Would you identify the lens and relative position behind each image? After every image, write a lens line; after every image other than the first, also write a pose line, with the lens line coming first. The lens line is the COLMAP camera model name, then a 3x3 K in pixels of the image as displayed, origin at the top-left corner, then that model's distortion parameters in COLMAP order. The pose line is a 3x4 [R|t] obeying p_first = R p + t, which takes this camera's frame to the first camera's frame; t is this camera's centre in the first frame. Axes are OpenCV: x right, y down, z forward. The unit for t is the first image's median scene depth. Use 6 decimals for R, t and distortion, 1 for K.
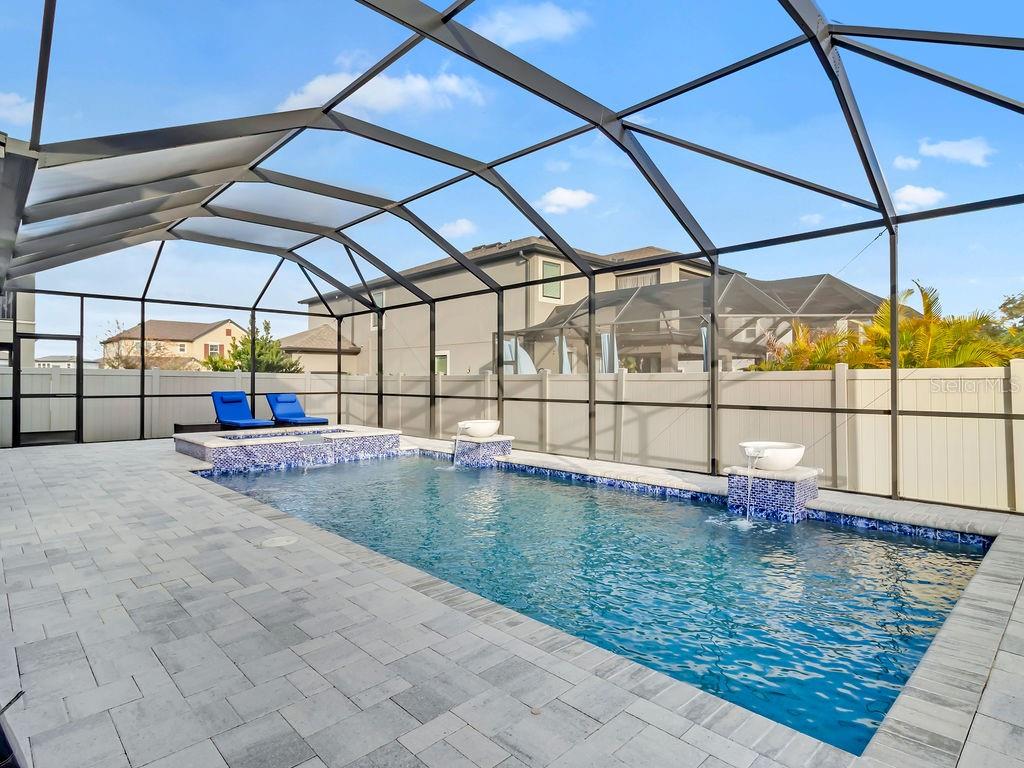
lens RADIAL K [[546.7, 0, 518.6], [0, 546.7, 379.7], [0, 0, 1]] dist [0.005718, 0.000069]
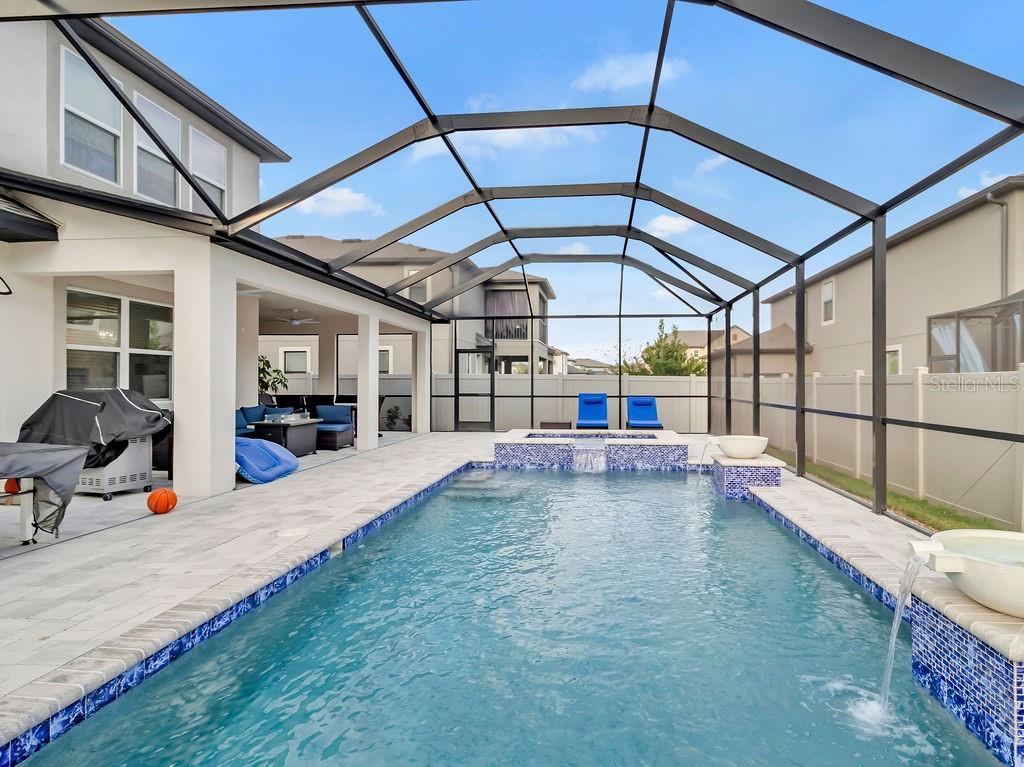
lens RADIAL K [[546.7, 0, 518.6], [0, 546.7, 379.2], [0, 0, 1]] dist [0.005718, 0.000069]
pose [[0.666206, -0.006055, -0.745743, 0.220721], [0.002135, 0.999978, -0.006212, -0.000851], [0.745765, 0.002547, 0.666204, 0.195805]]
